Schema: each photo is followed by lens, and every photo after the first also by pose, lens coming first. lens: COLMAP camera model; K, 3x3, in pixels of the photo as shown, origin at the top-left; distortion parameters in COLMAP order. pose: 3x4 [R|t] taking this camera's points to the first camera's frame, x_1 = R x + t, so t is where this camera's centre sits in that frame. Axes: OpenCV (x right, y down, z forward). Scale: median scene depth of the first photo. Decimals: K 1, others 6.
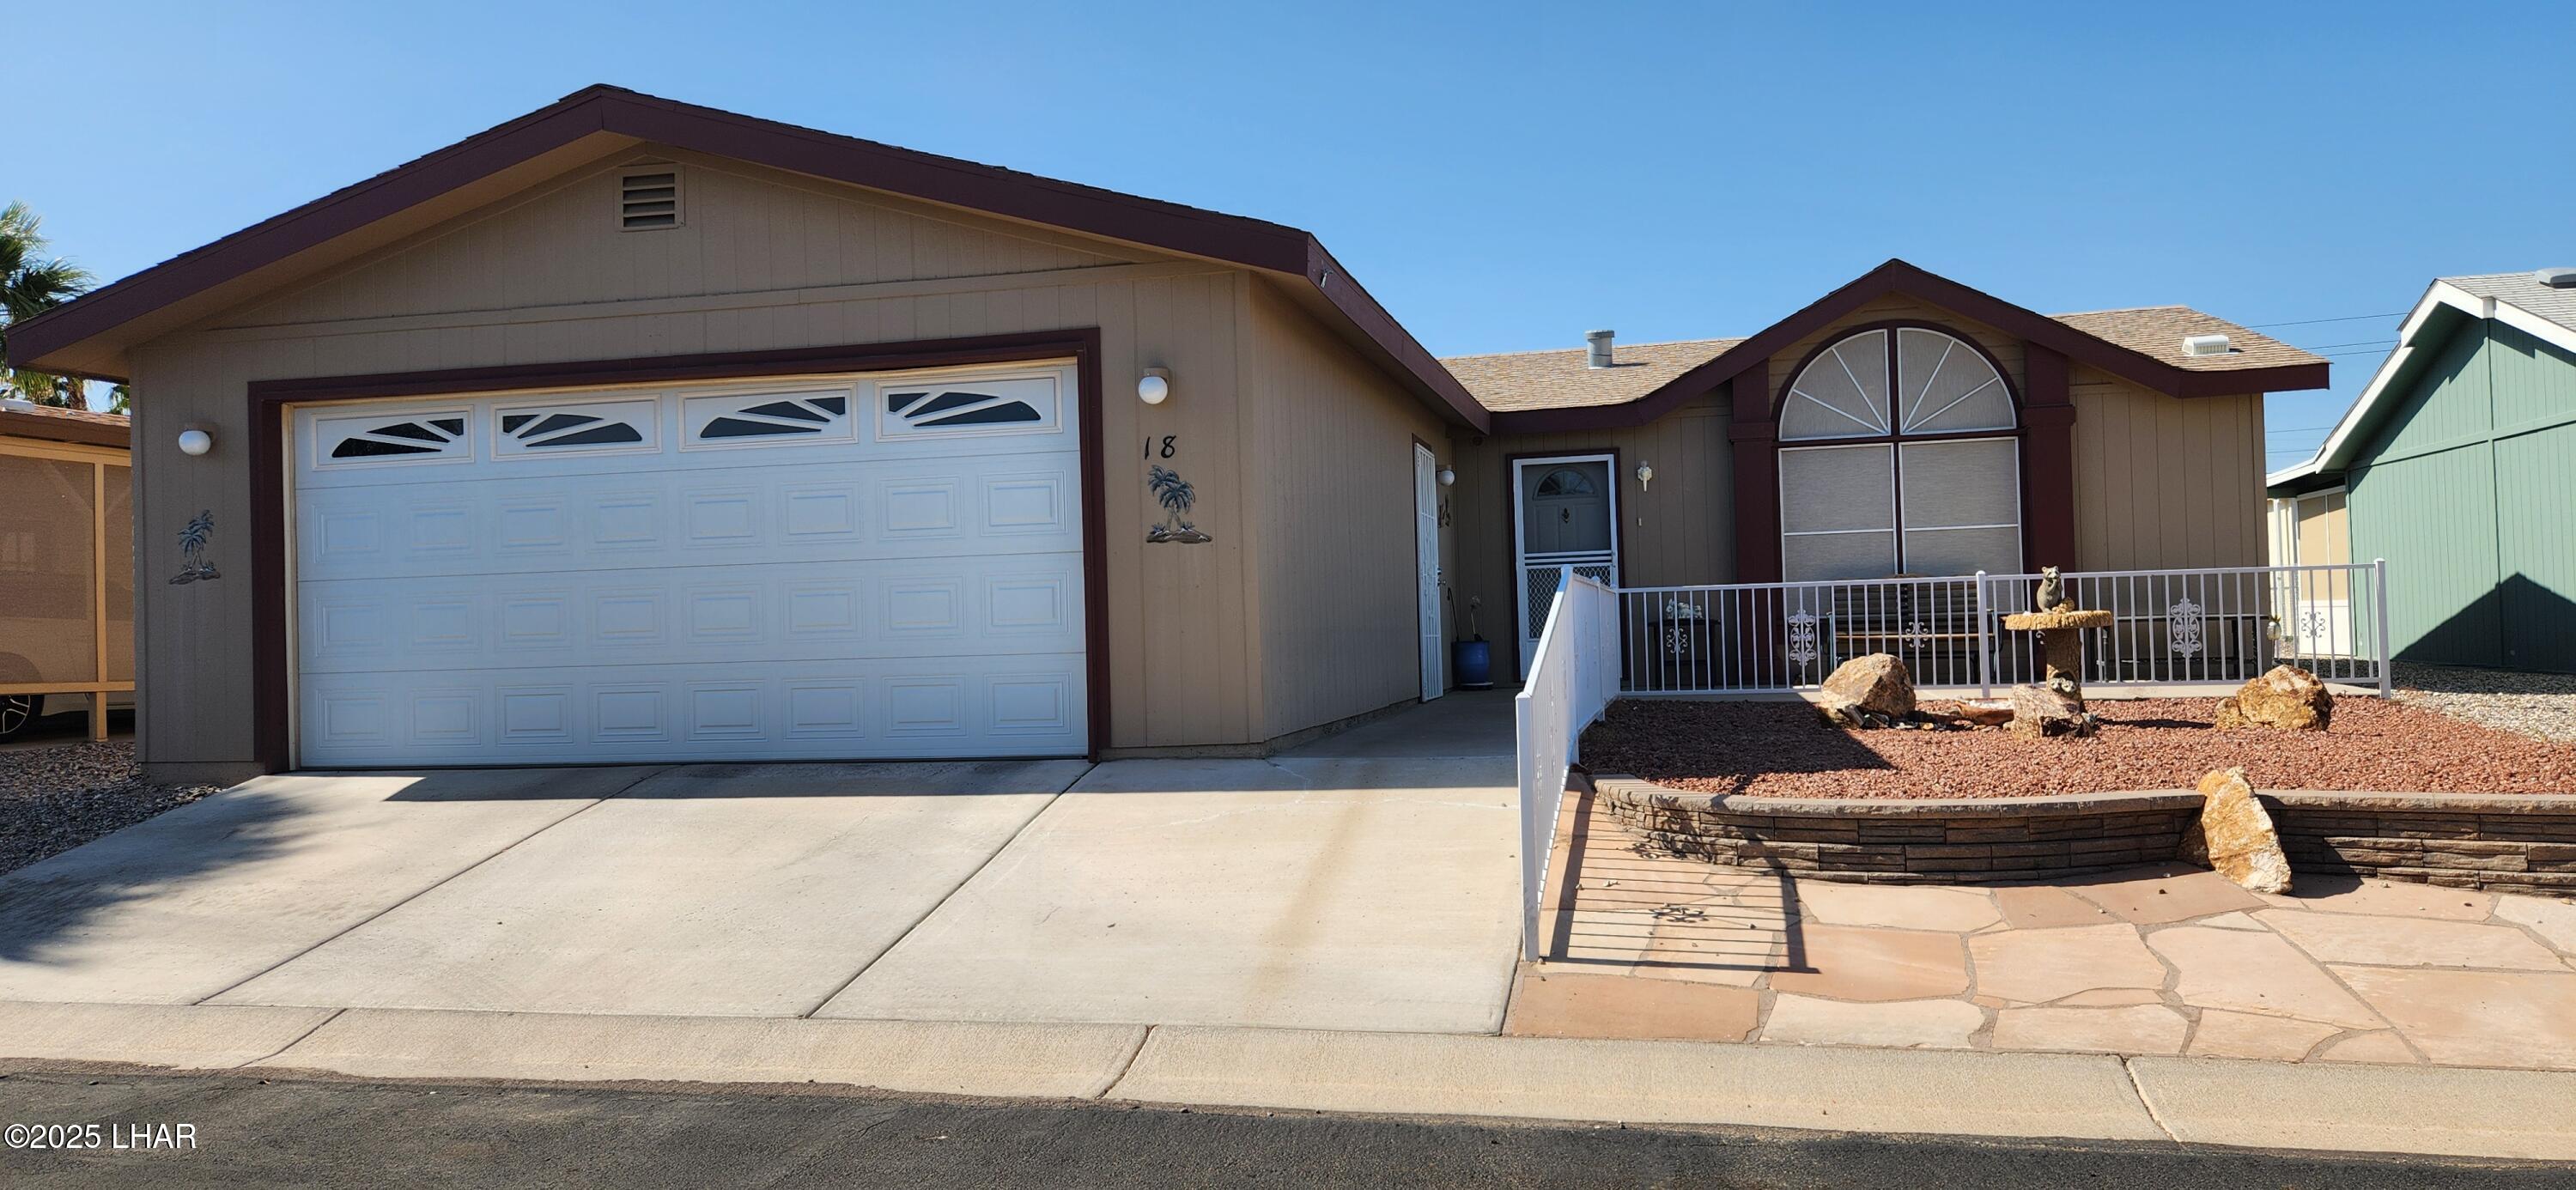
lens RADIAL K [[1743.2, 0, 1315.2], [0, 1743.2, 590.2], [0, 0, 1]] dist [0.081128, -0.072561]
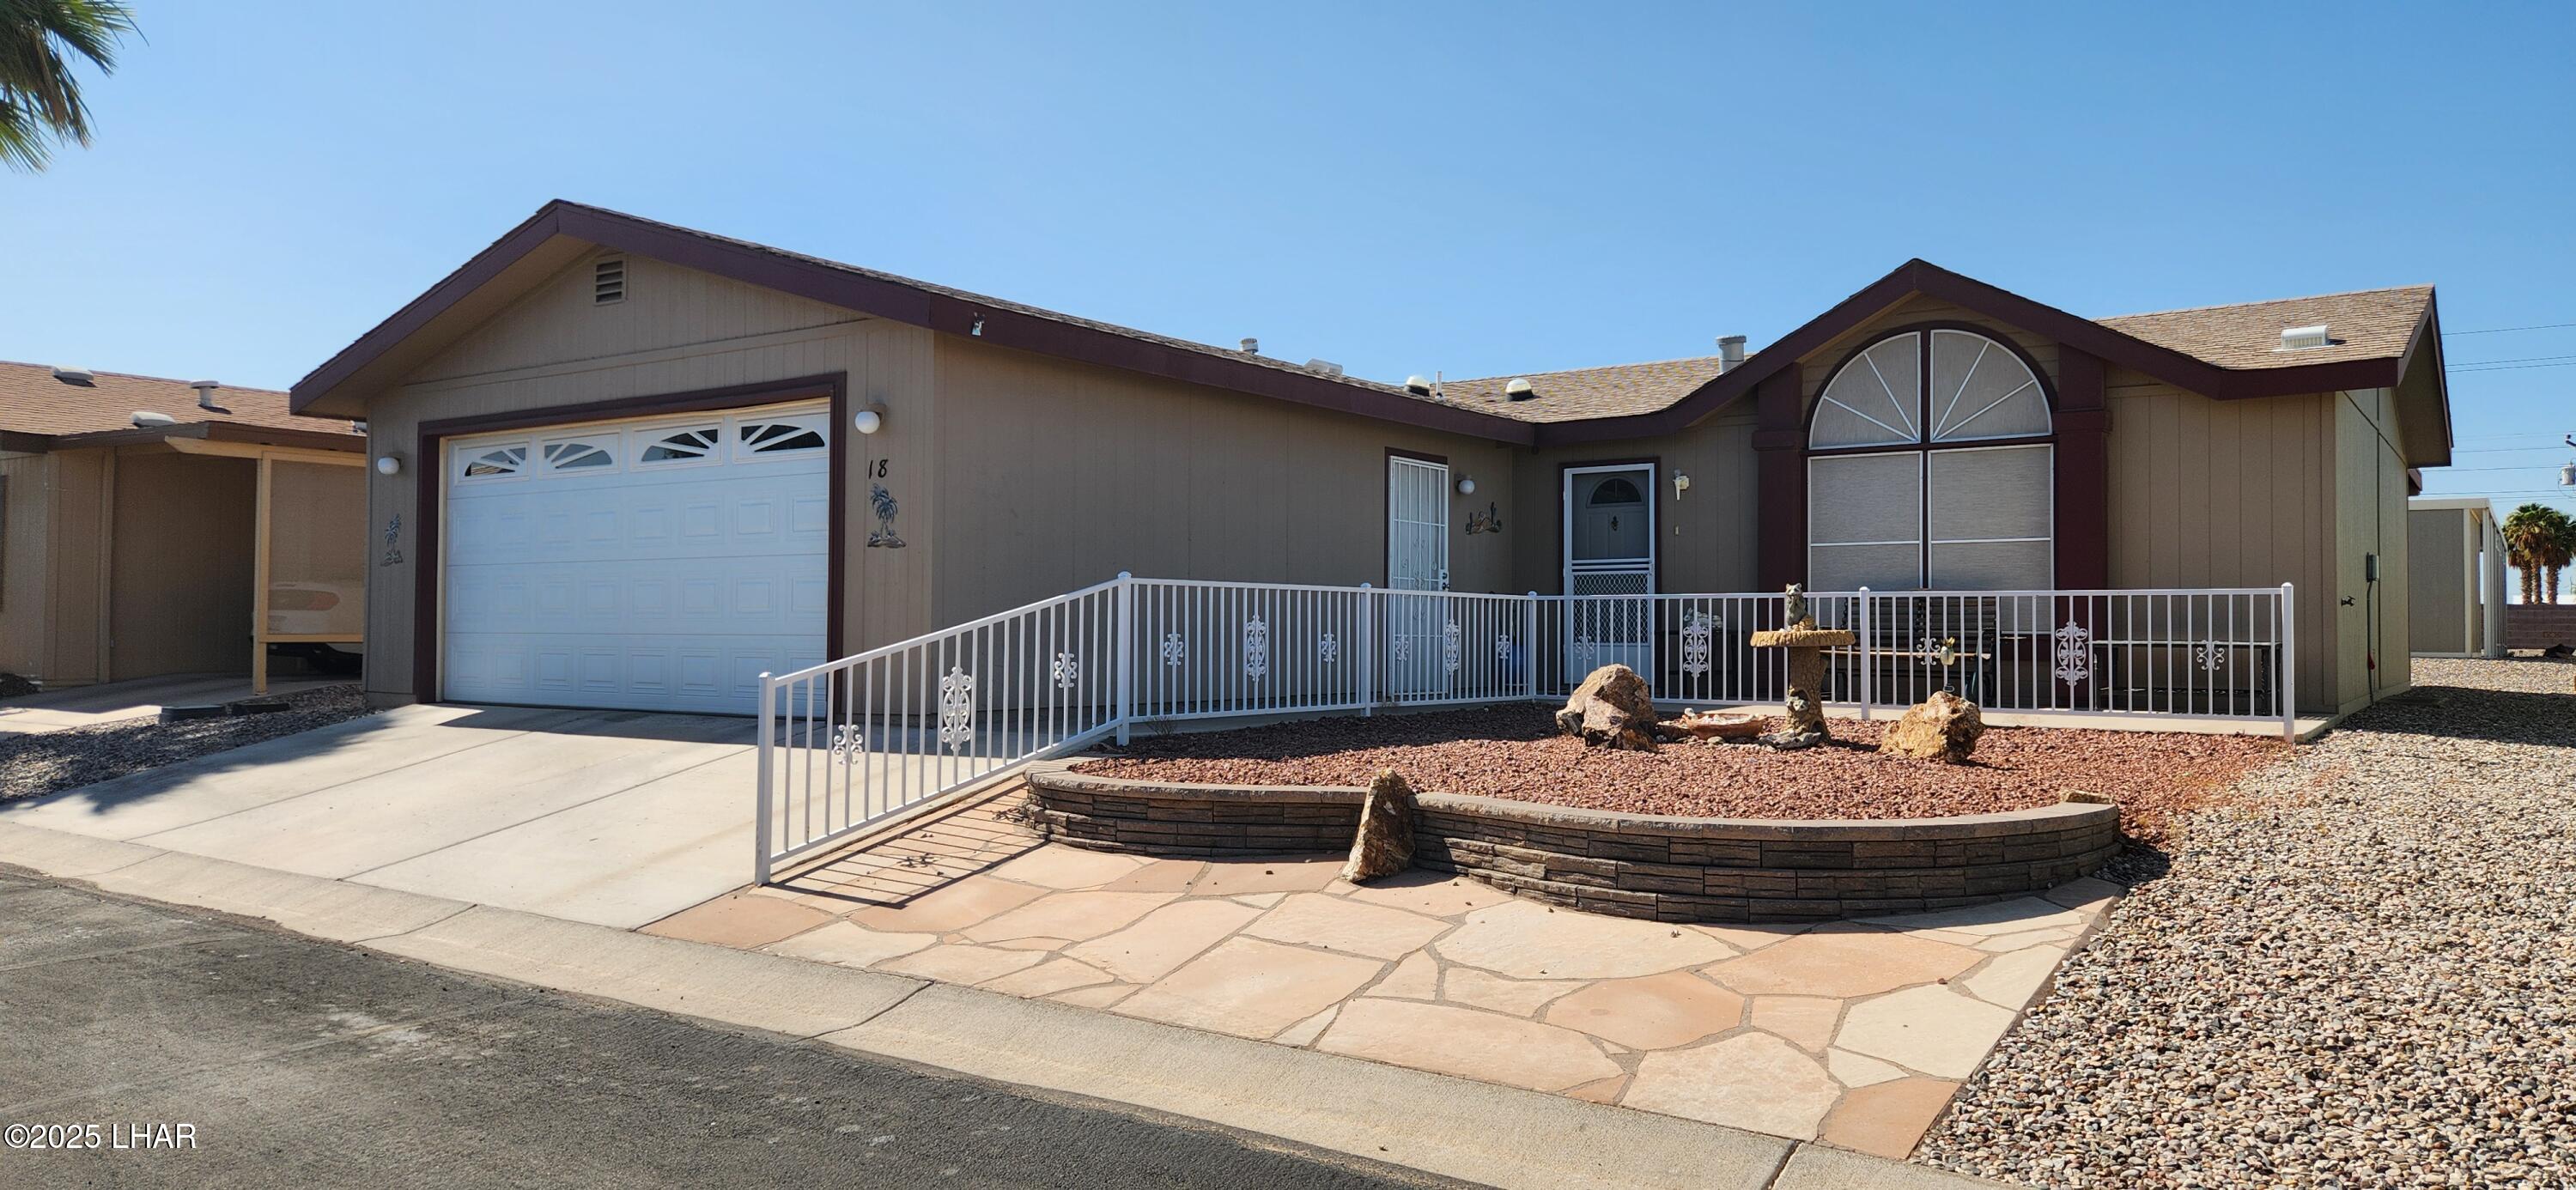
lens RADIAL K [[1743.2, 0, 1315.2], [0, 1743.2, 590.2], [0, 0, 1]] dist [0.081128, -0.072561]
pose [[0.920586, 0.024559, -0.389766, 0.477000], [-0.023142, 0.999697, 0.008332, -0.010163], [0.389853, 0.001350, 0.920876, -0.007887]]
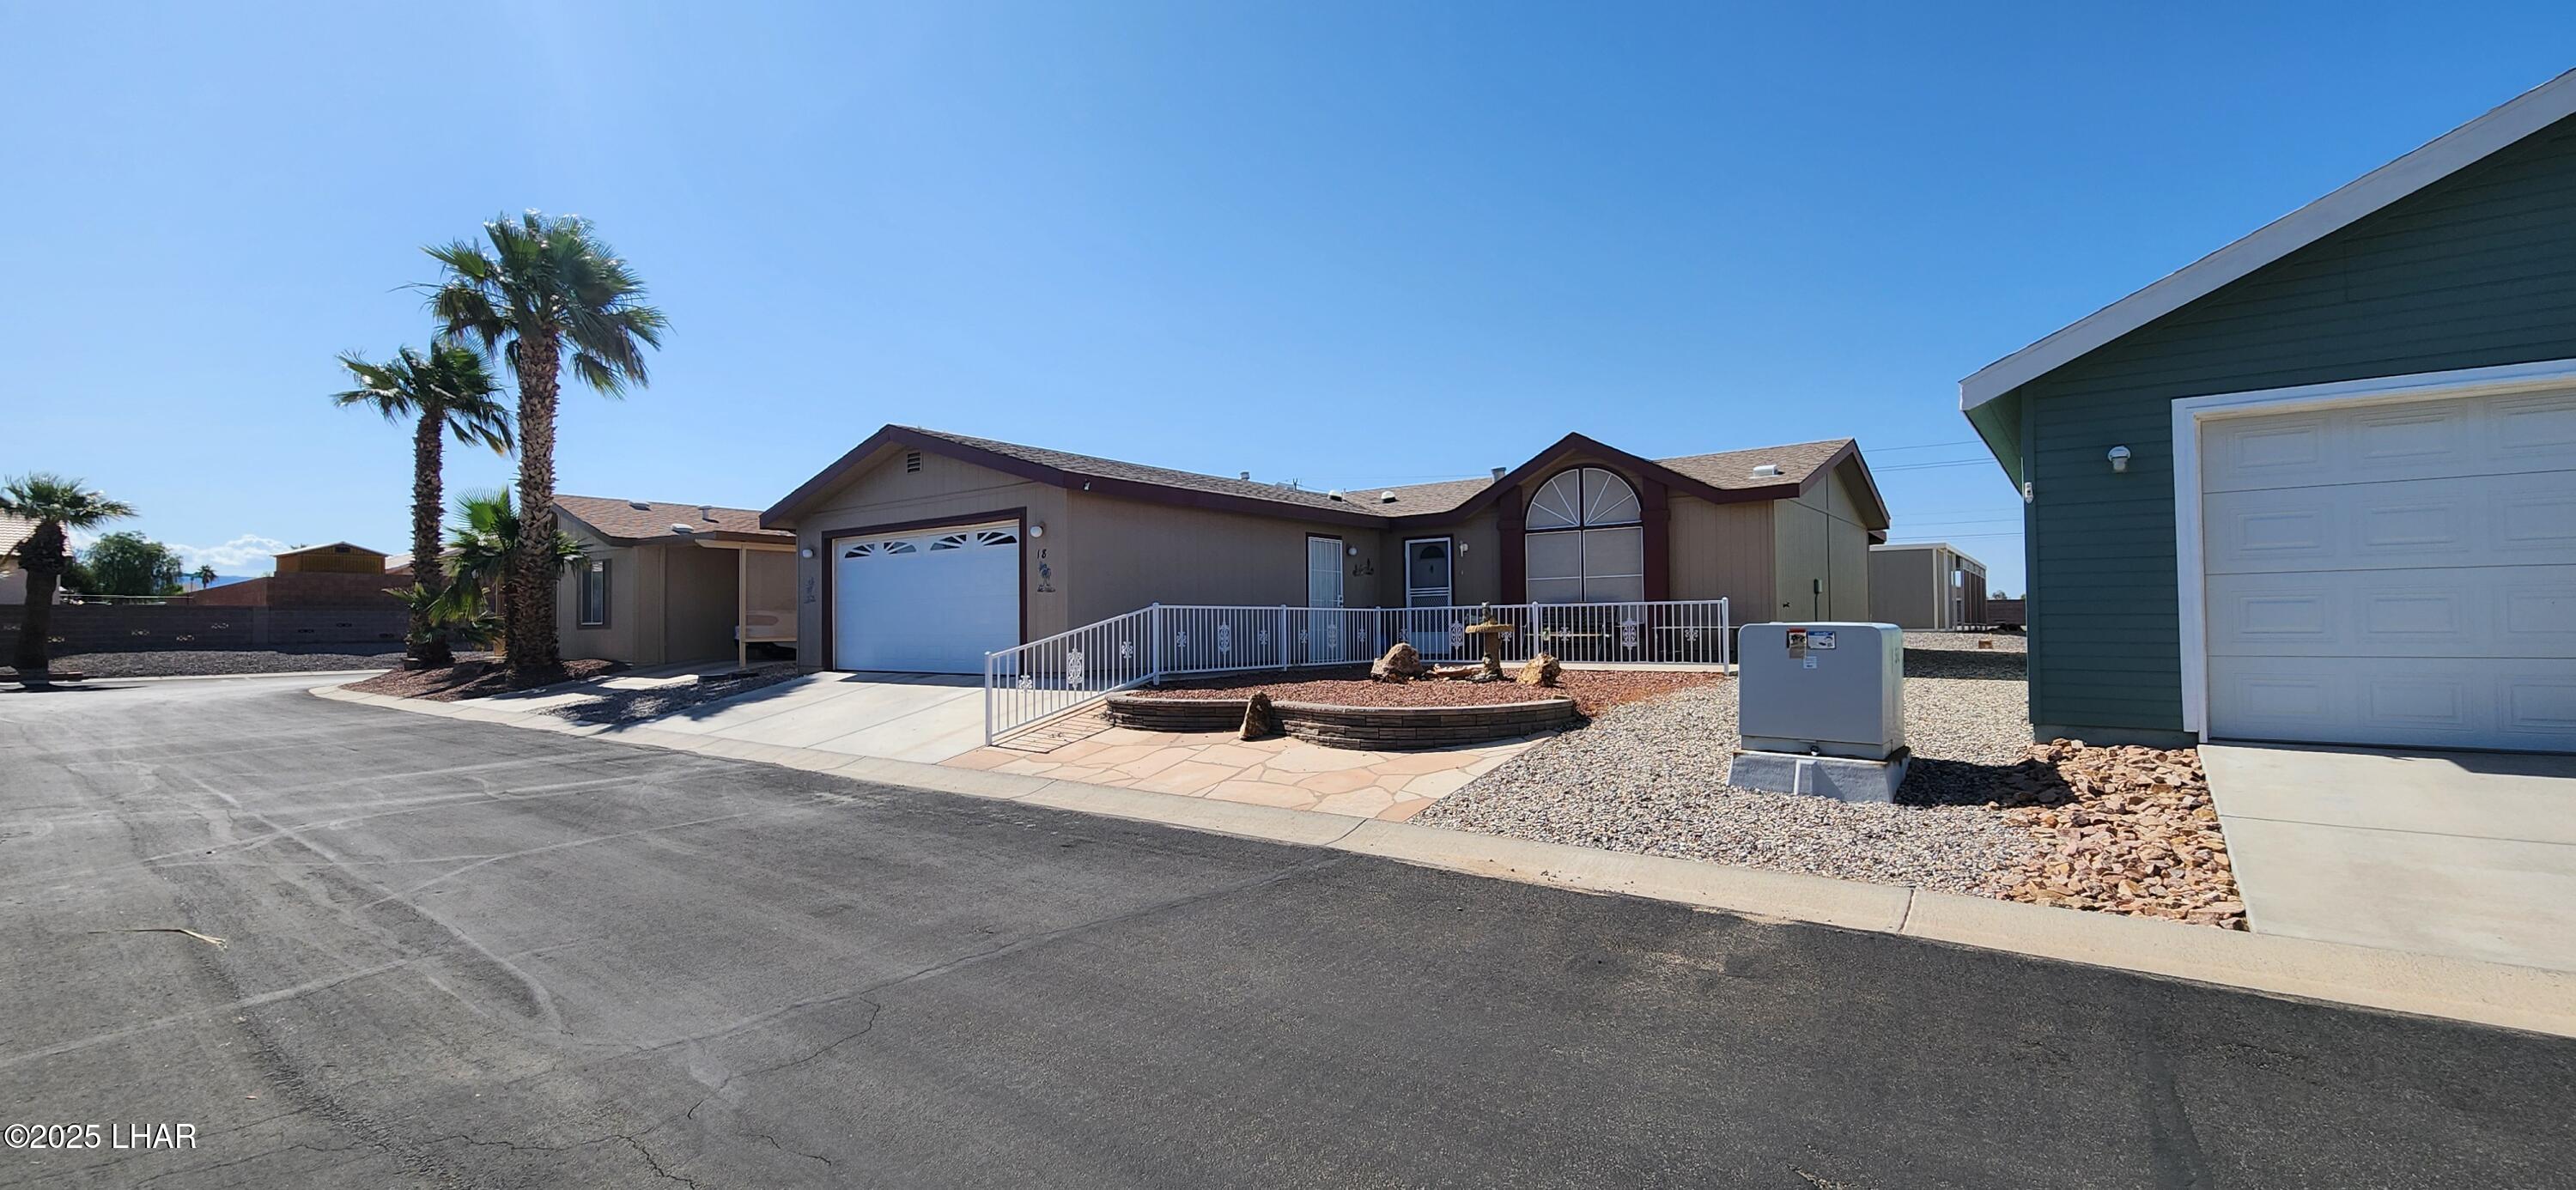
lens RADIAL K [[1077.9, 0, 1289.7], [0, 1077.9, 598.1], [0, 0, 1]] dist [-0.000648, 0.000417]
pose [[0.905216, 0.007506, -0.424885, 0.637528], [-0.005634, 0.999968, 0.005662, -0.020497], [0.424914, -0.002732, 0.905229, -0.185216]]
